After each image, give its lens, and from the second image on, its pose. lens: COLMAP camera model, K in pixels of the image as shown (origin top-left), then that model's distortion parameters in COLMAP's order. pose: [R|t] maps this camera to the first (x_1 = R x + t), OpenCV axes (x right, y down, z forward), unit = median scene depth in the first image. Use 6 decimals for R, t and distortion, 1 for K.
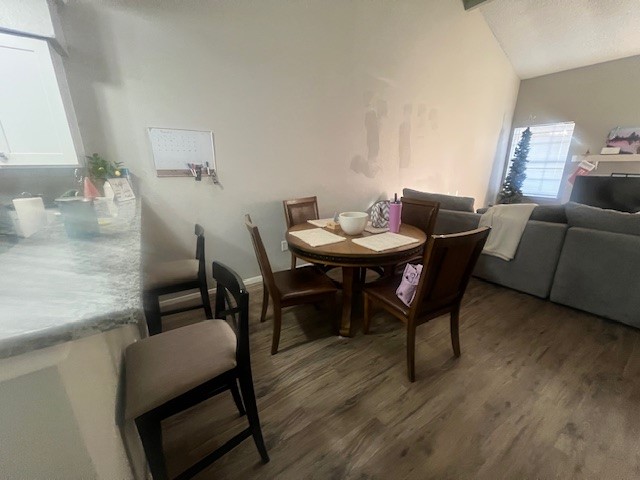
lens RADIAL K [[256.7, 0, 318.7], [0, 256.7, 239.1], [0, 0, 1]] dist [0.000117, 0.000038]
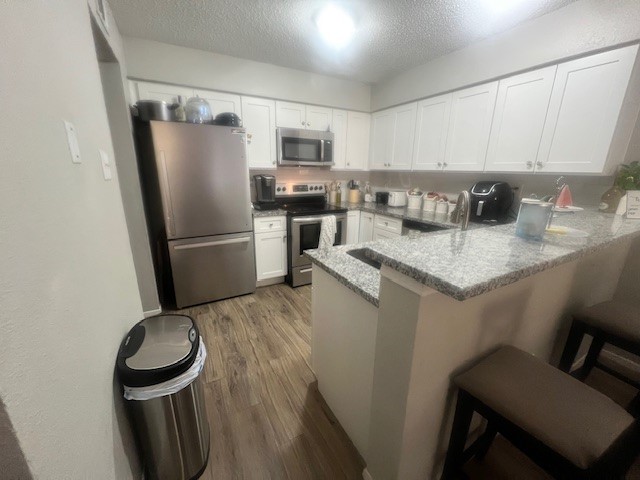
lens RADIAL K [[256.7, 0, 318.9], [0, 256.7, 239.5], [0, 0, 1]] dist [0.000117, 0.000038]
pose [[-0.080171, 0.273287, -0.958586, 0.344112], [-0.299031, 0.910793, 0.284671, -0.067462], [0.950870, 0.309469, 0.008703, 0.224124]]
